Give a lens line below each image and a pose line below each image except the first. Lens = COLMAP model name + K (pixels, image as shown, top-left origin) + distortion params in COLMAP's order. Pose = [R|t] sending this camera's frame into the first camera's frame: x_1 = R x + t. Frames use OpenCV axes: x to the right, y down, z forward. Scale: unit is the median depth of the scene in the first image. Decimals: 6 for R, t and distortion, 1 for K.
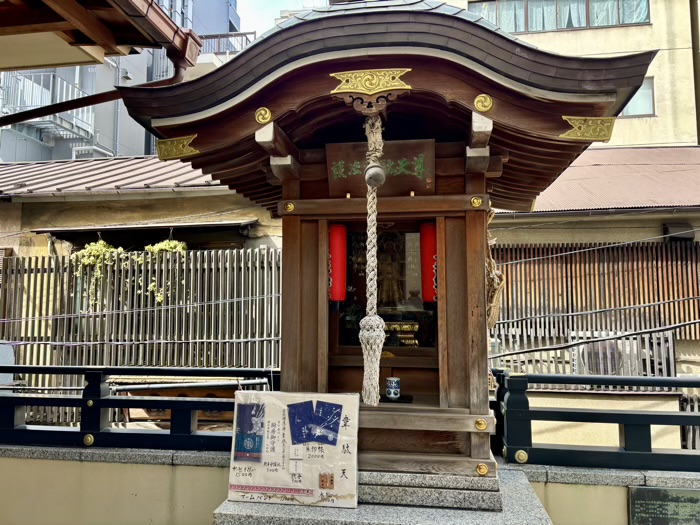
lens RADIAL K [[524.7, 0, 351.7], [0, 524.7, 260.9], [0, 0, 1]] dist [0.047801, -0.053455]
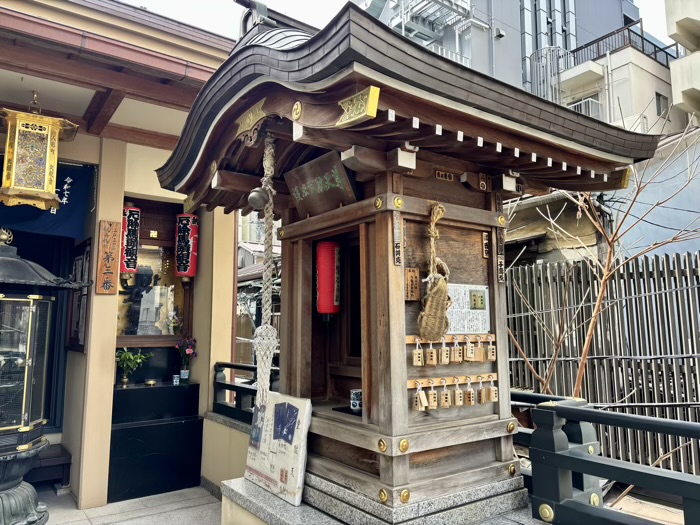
lens RADIAL K [[524.7, 0, 351.7], [0, 524.7, 260.9], [0, 0, 1]] dist [0.047801, -0.053455]
pose [[0.693592, -0.093501, -0.714274, 0.866116], [0.061999, 0.995610, -0.070125, 0.053180], [0.717695, 0.004354, 0.696344, 0.321554]]
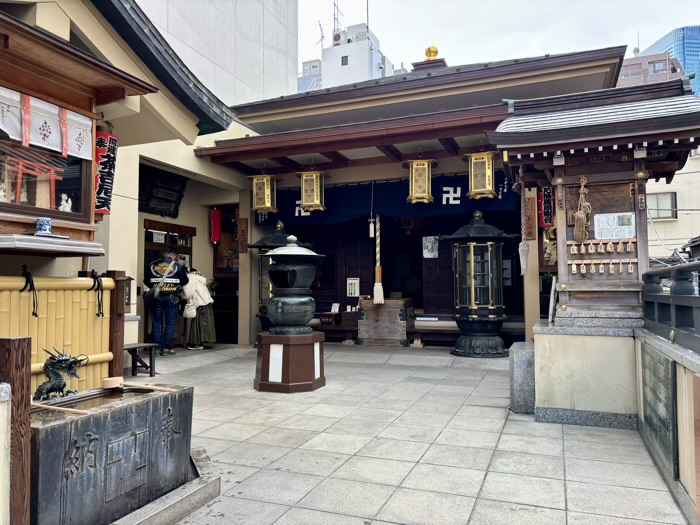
lens RADIAL K [[524.7, 0, 351.7], [0, 524.7, 260.9], [0, 0, 1]] dist [0.047801, -0.053455]
pose [[-0.230997, -0.055176, -0.971389, 2.495498], [0.083612, 0.993572, -0.076319, 0.297395], [0.969355, -0.098849, -0.224899, 0.686802]]
